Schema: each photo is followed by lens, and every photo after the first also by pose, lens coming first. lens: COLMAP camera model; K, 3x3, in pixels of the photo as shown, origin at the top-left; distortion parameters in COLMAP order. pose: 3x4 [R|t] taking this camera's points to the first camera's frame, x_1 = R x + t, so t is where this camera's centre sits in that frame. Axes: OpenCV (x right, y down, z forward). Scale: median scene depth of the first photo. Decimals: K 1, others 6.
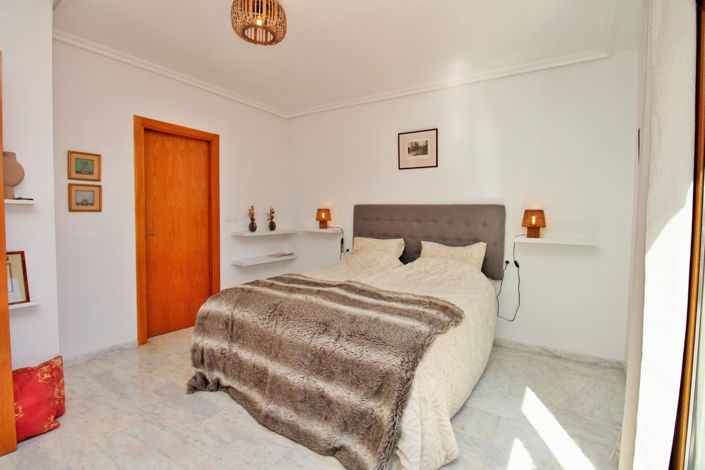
lens RADIAL K [[327.5, 0, 351.9], [0, 327.5, 227.8], [0, 0, 1]] dist [0.002674, -0.012610]
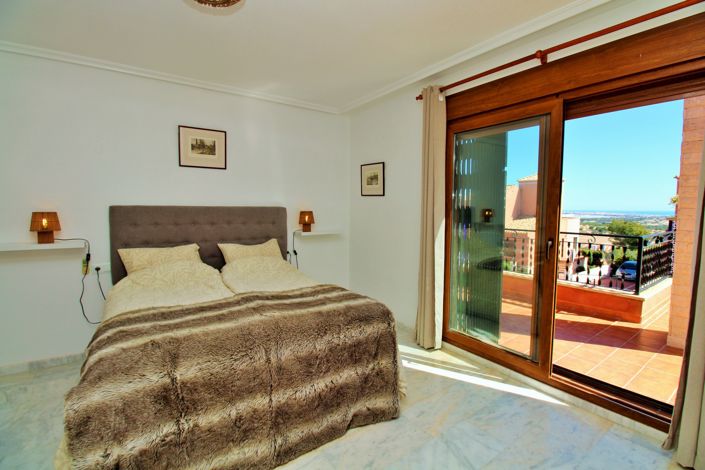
lens RADIAL K [[327.5, 0, 351.9], [0, 327.5, 227.8], [0, 0, 1]] dist [0.002674, -0.012610]
pose [[0.385839, -0.069029, 0.919980, -0.530851], [0.042613, 0.997466, 0.056971, -0.046487], [-0.921581, 0.017222, 0.387803, 0.251042]]
